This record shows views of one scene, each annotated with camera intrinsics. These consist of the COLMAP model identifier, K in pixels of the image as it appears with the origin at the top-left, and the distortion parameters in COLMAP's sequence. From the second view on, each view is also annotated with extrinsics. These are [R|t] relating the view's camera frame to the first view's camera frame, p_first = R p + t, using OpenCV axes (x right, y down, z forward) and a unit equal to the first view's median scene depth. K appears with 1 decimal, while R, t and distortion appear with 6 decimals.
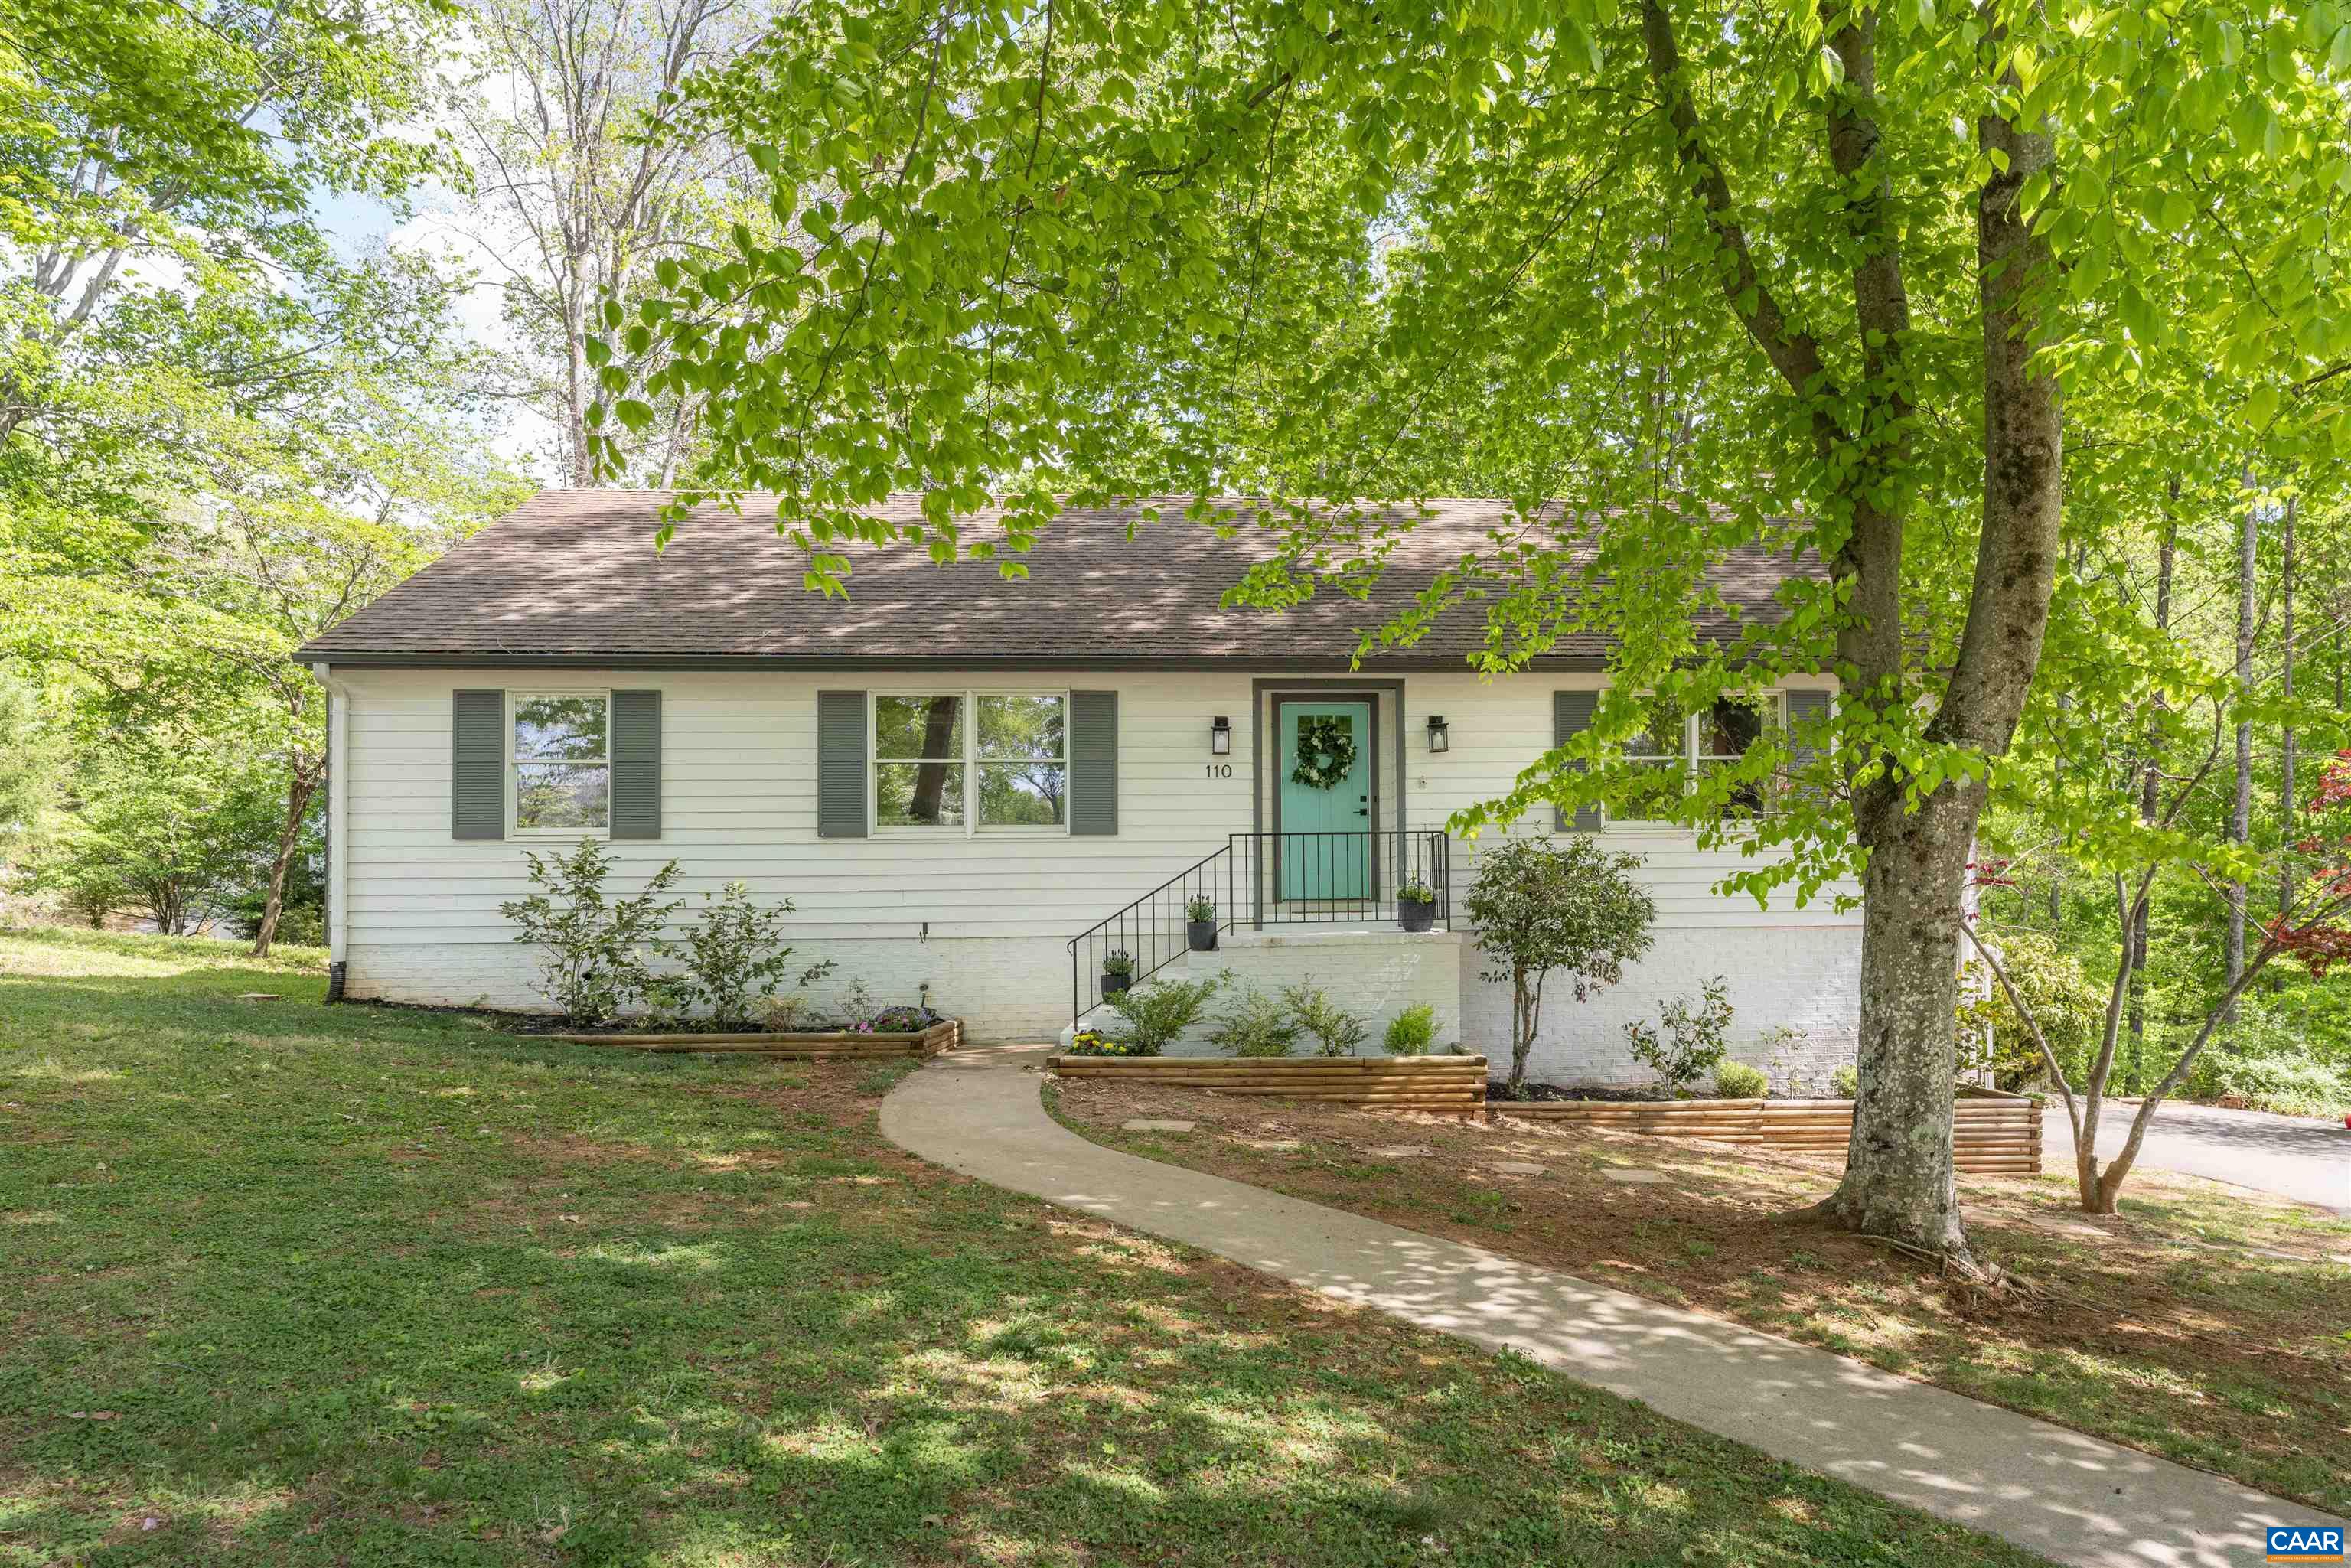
lens RADIAL K [[1425.1, 0, 1194.2], [0, 1425.1, 804.6], [0, 0, 1]] dist [-0.004256, -0.004895]
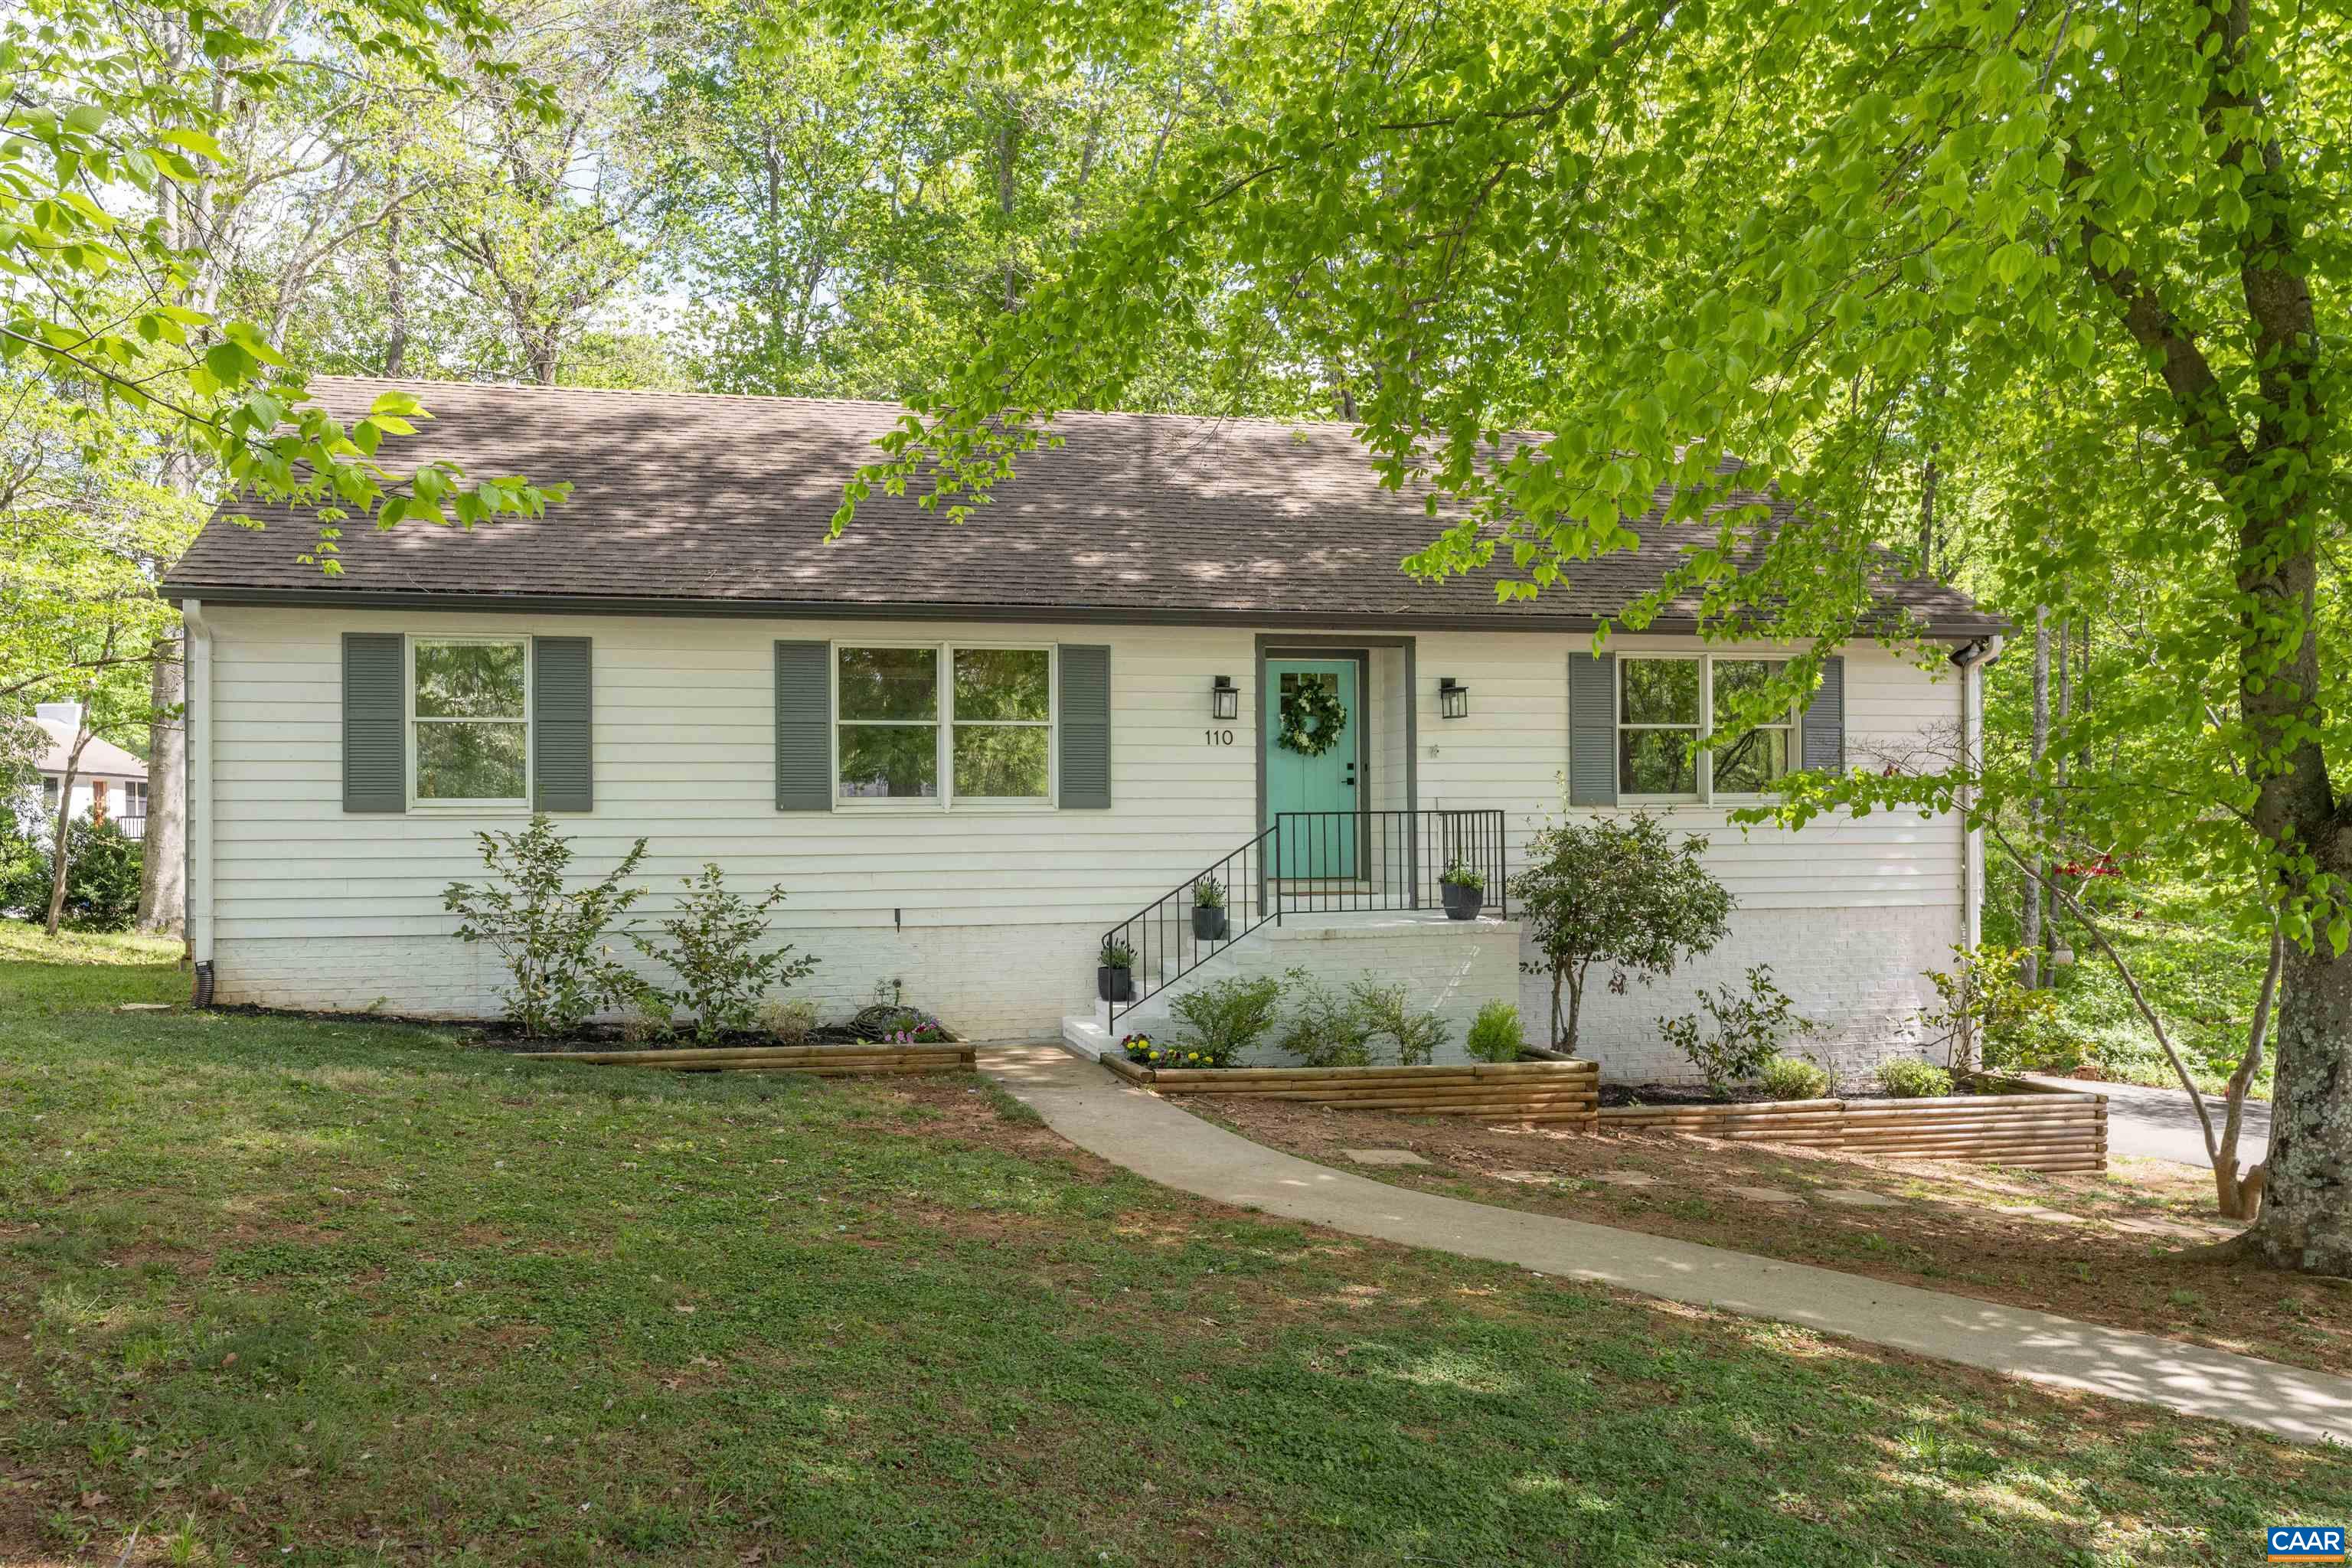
lens RADIAL K [[1604.2, 0, 1163.4], [0, 1604.2, 764.4], [0, 0, 1]] dist [-0.001936, 0.003839]
pose [[0.992590, 0.008928, 0.121182, -0.151079], [-0.010025, 0.999914, 0.008444, -0.015777], [-0.121097, -0.009596, 0.992594, 0.005867]]
